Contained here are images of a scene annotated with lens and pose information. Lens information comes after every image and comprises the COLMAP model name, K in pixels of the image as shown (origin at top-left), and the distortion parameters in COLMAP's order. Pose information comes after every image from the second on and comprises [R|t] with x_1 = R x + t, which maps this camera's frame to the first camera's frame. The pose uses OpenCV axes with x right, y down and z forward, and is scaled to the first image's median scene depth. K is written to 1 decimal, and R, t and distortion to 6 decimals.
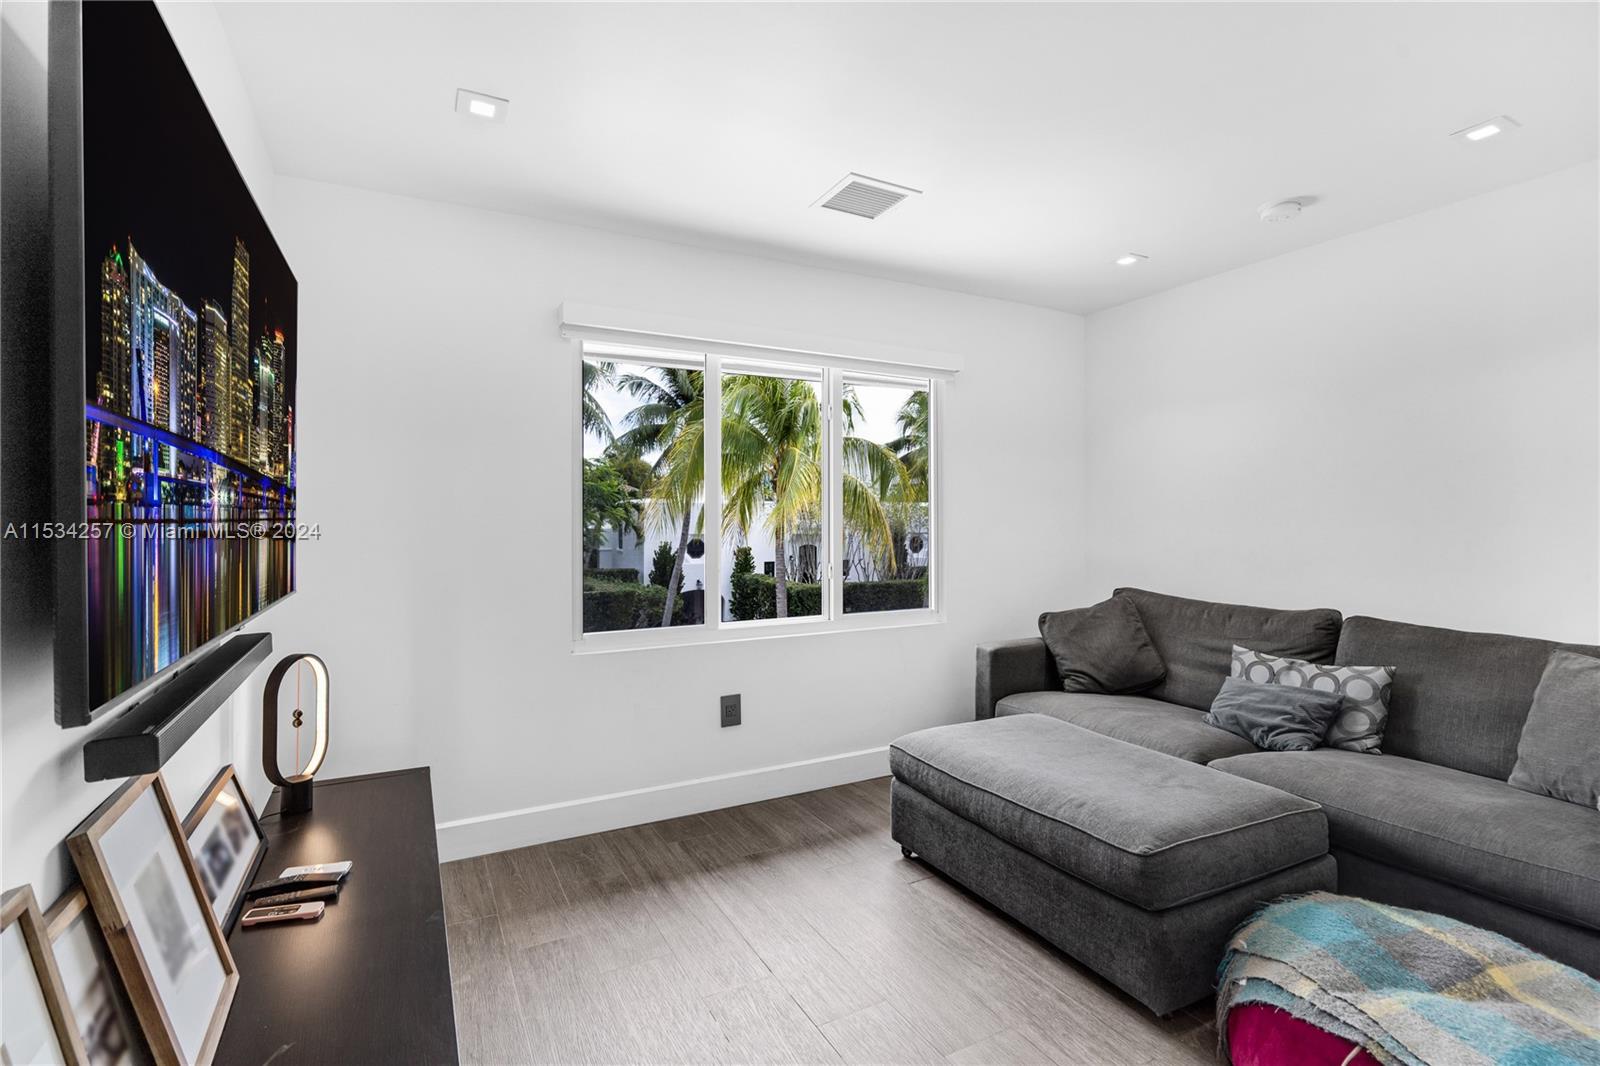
lens RADIAL K [[742.5, 0, 805.2], [0, 742.5, 524.2], [0, 0, 1]] dist [0.000052, 0.000522]
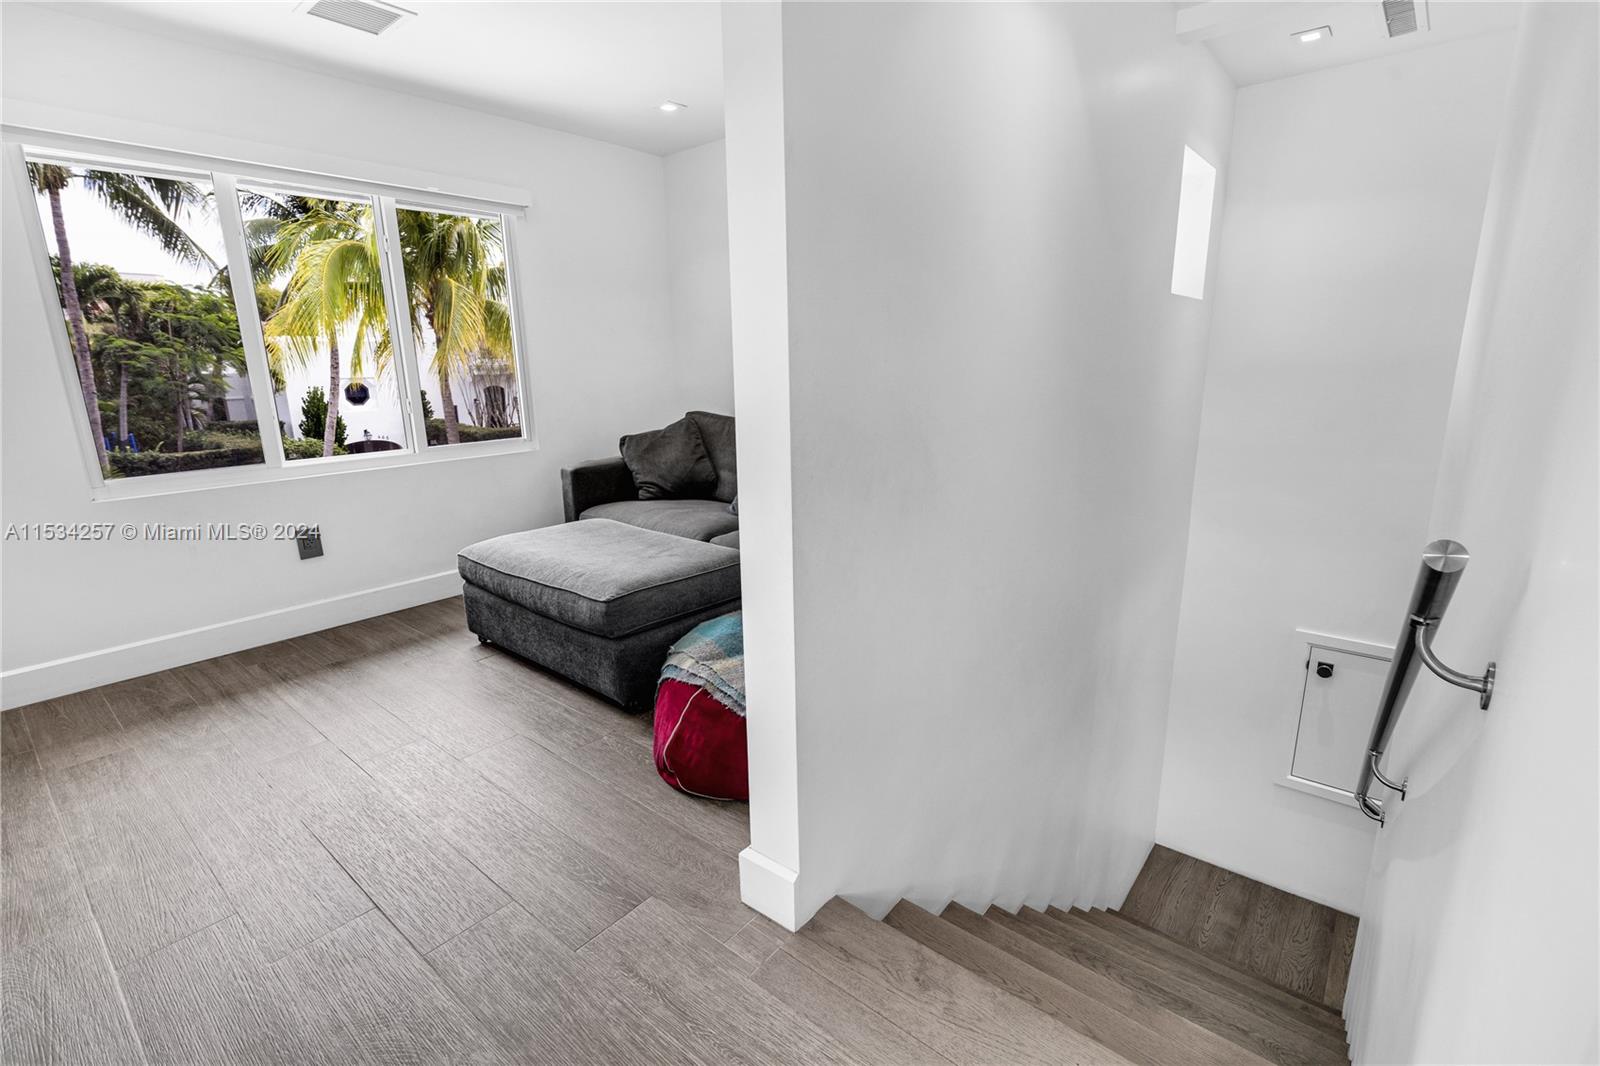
lens RADIAL K [[728.2, 0, 800.0], [0, 728.2, 533.0], [0, 0, 1]] dist [0.002677, 0.000539]
pose [[0.930735, -0.099910, 0.351781, 0.207445], [0.016870, 0.972662, 0.231612, 0.010135], [-0.365304, -0.209635, 0.906976, -0.209224]]
